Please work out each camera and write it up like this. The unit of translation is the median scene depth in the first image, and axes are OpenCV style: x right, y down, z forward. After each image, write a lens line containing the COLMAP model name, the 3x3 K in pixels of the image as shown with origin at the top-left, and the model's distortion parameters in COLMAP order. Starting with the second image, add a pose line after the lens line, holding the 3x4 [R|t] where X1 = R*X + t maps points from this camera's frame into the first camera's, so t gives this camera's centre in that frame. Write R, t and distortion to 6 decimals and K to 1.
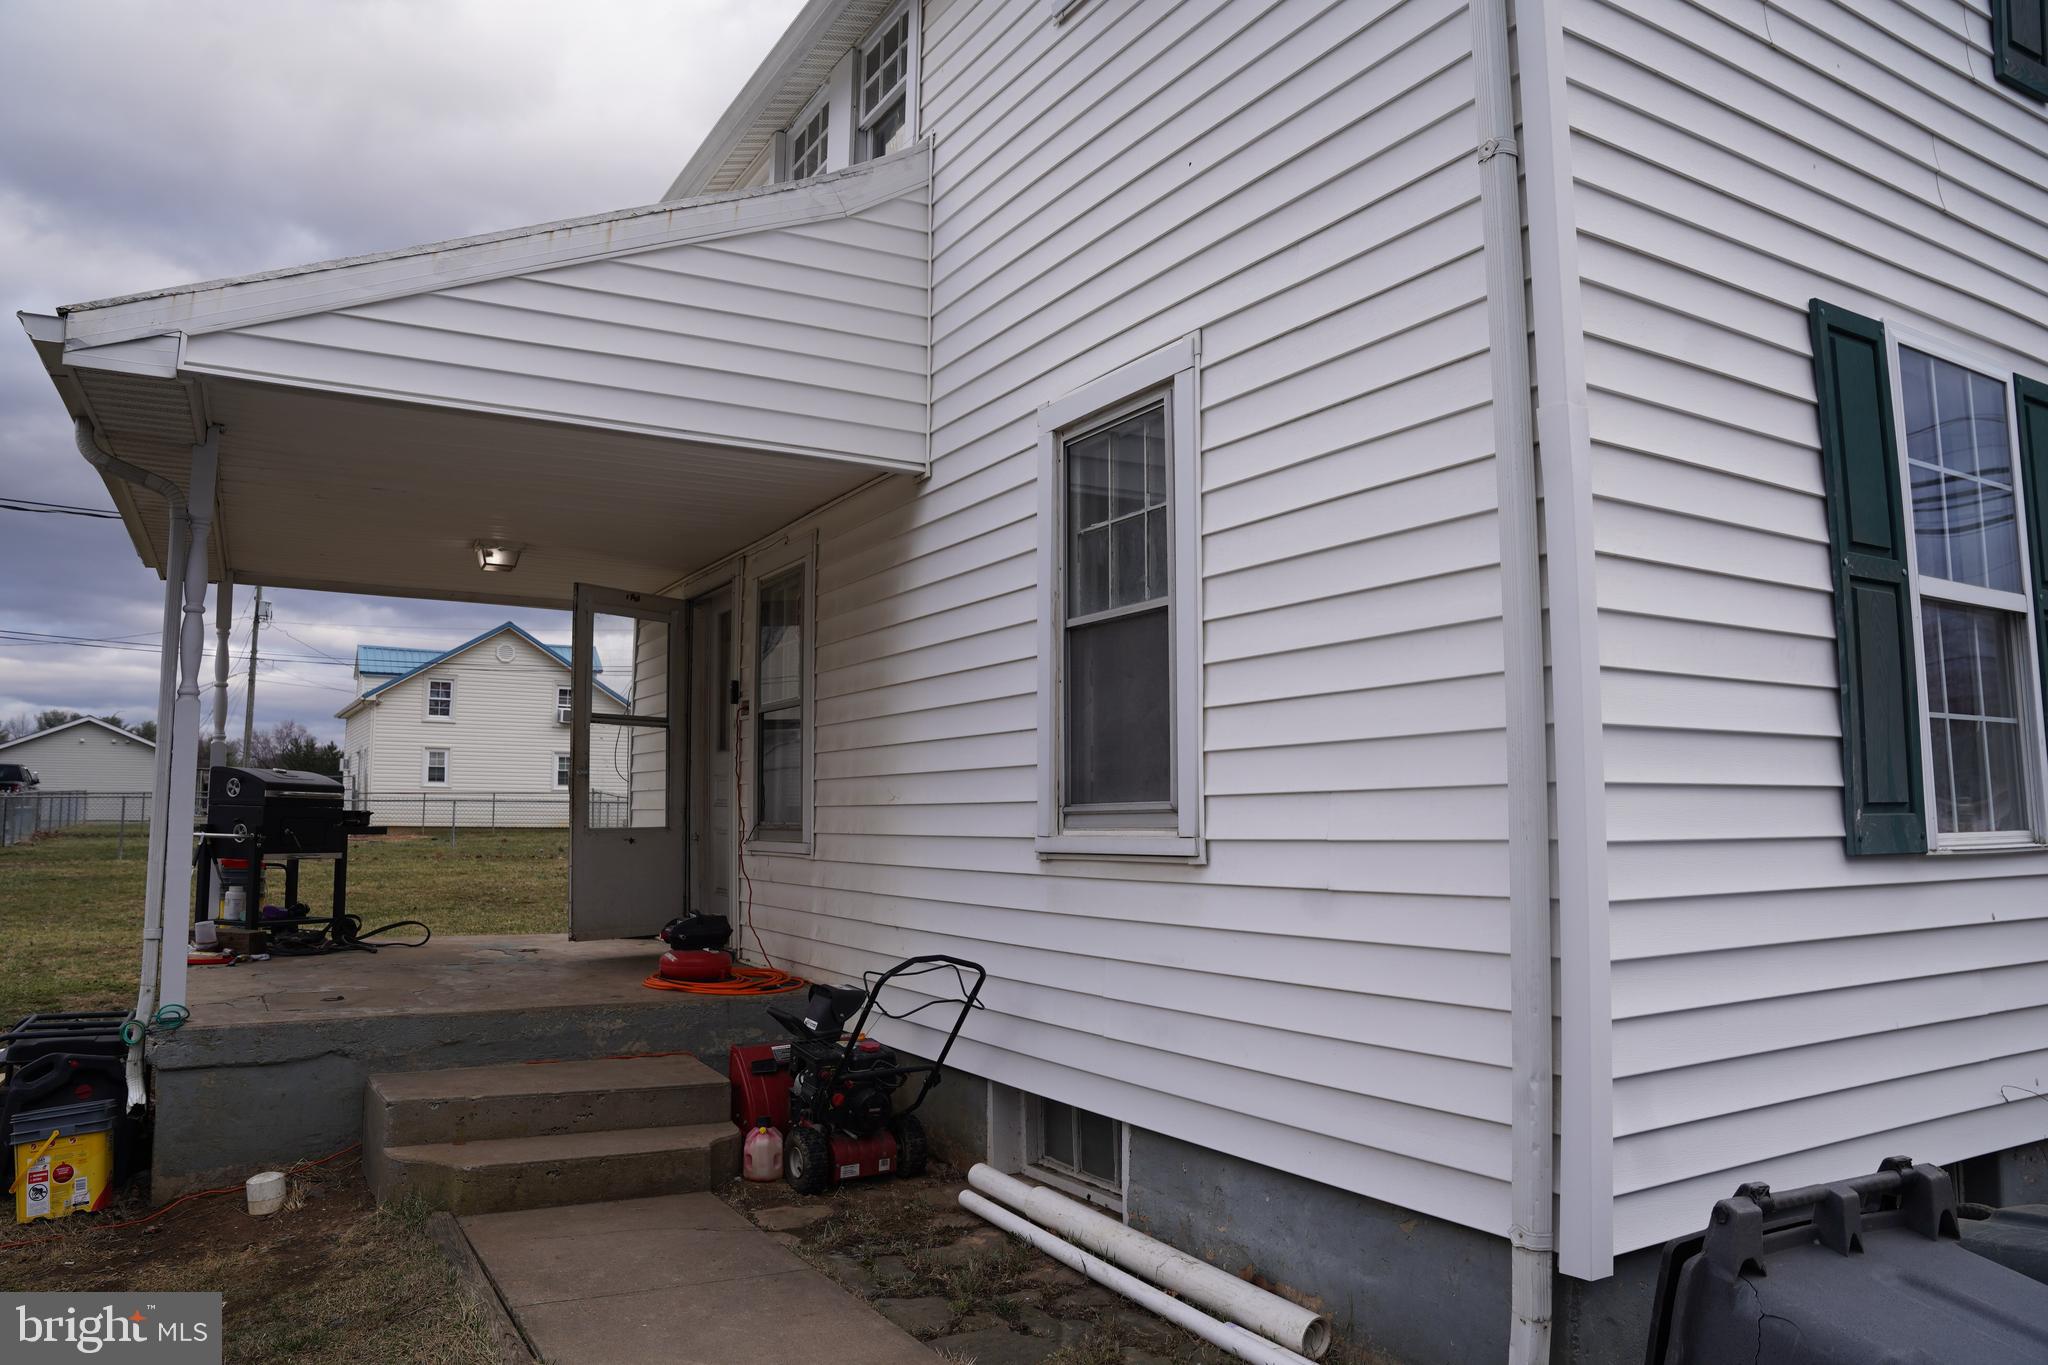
lens RADIAL K [[1429.1, 0, 1011.7], [0, 1429.1, 667.3], [0, 0, 1]] dist [-0.140733, 0.037165]
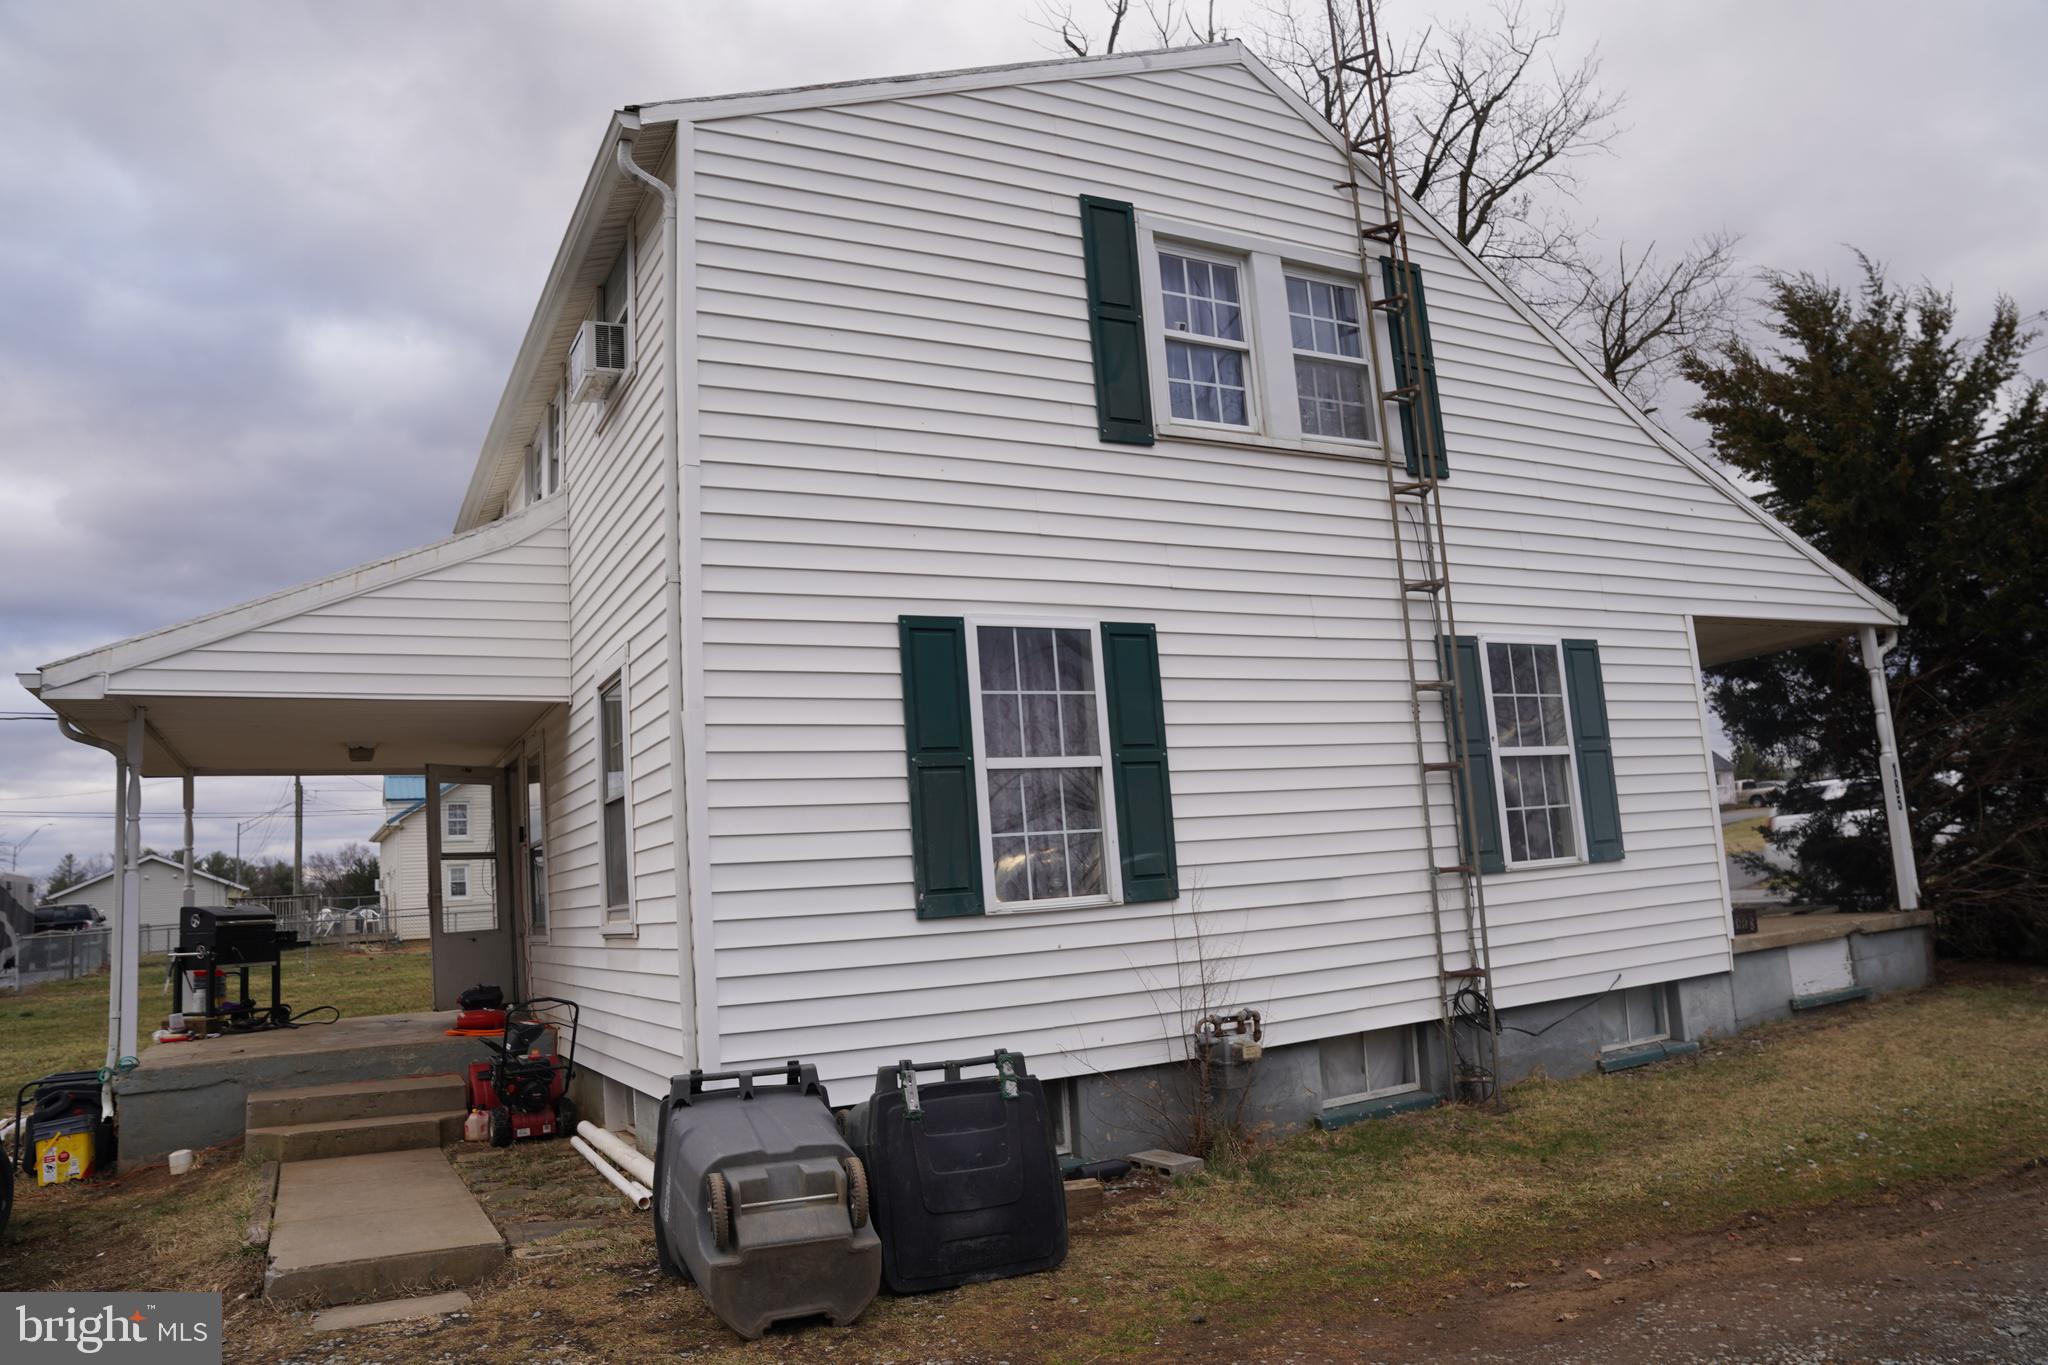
lens RADIAL K [[1429.1, 0, 1037.4], [0, 1429.1, 662.7], [0, 0, 1]] dist [-0.140733, 0.037165]
pose [[0.996699, -0.077760, -0.023341, 0.564168], [0.076479, 0.995740, -0.051505, -0.064498], [0.027247, 0.049550, 0.998400, -0.638879]]
